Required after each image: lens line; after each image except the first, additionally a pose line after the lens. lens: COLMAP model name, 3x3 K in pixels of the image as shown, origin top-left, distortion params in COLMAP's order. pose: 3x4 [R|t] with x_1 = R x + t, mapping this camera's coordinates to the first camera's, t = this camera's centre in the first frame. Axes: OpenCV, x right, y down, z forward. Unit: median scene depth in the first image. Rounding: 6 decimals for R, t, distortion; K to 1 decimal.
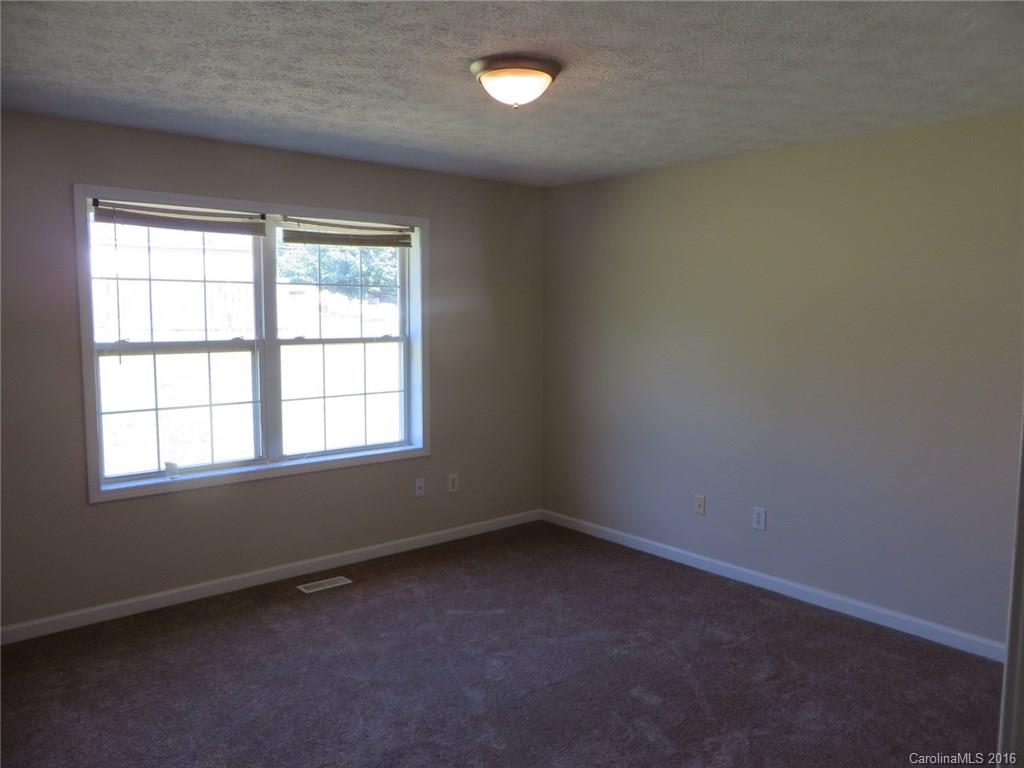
lens RADIAL K [[761.8, 0, 512.0], [0, 761.8, 384.0], [0, 0, 1]] dist [-0.006555, -0.003169]
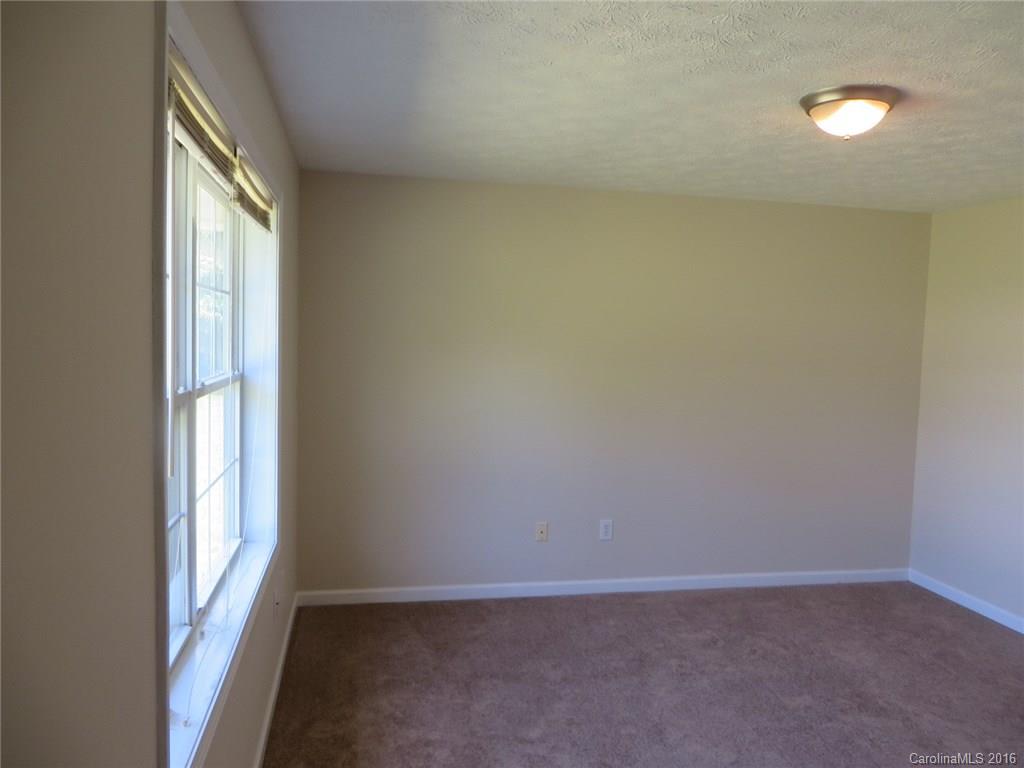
lens RADIAL K [[761.8, 0, 512.0], [0, 761.8, 384.0], [0, 0, 1]] dist [-0.006555, -0.003169]
pose [[0.490567, -0.048628, 0.870046, -0.678776], [0.057926, 0.998053, 0.023121, -0.063027], [-0.869476, 0.039056, 0.492429, 0.583606]]
